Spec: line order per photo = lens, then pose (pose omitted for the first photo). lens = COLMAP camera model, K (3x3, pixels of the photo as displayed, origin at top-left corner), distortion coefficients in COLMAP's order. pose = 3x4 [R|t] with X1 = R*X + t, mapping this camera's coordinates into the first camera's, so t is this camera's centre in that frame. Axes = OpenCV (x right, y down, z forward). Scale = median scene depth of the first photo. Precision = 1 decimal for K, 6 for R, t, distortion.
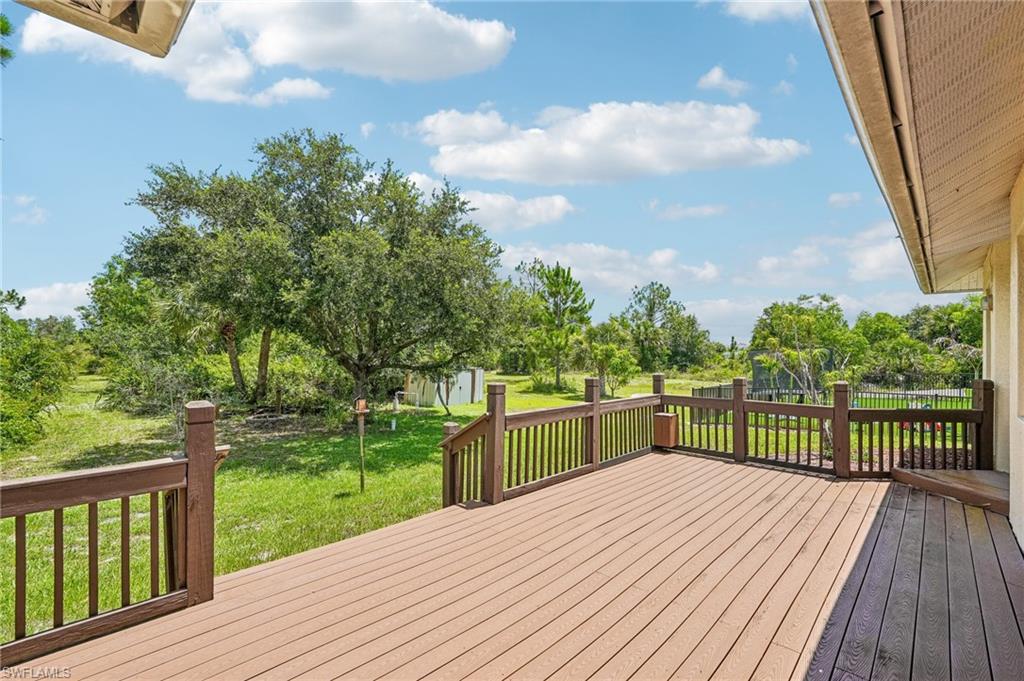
lens RADIAL K [[452.3, 0, 506.5], [0, 452.3, 358.1], [0, 0, 1]] dist [-0.012229, 0.001738]
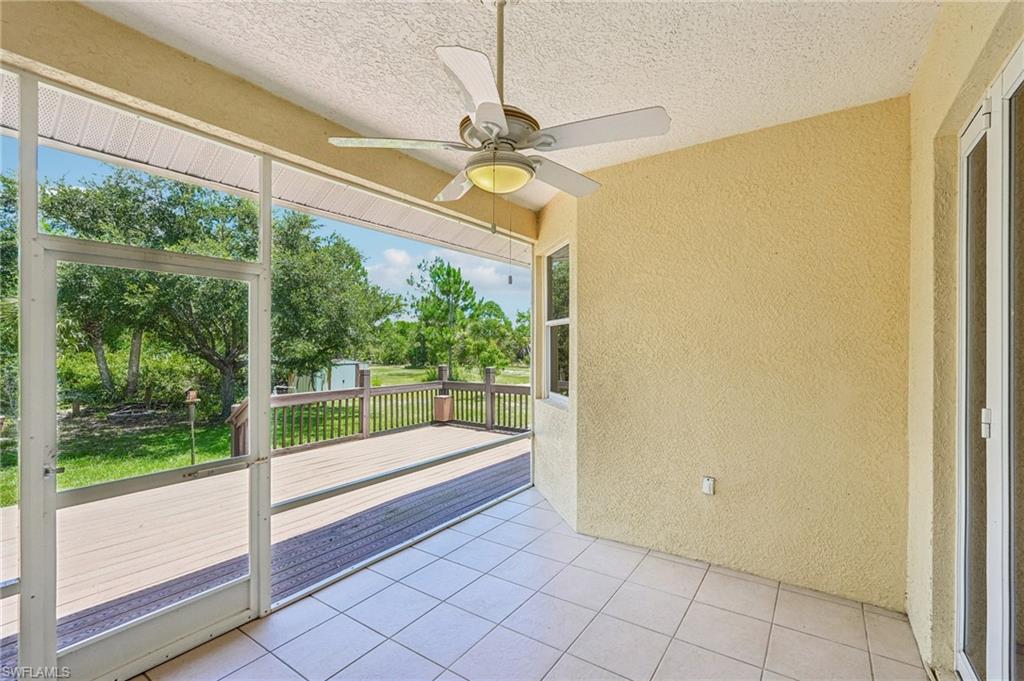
lens RADIAL K [[452.3, 0, 512.9], [0, 452.3, 349.7], [0, 0, 1]] dist [-0.012229, 0.001738]
pose [[0.986445, -0.008038, 0.163897, 0.158104], [0.008750, 0.999955, -0.003620, -0.001665], [-0.163860, 0.005005, 0.986471, -0.148688]]
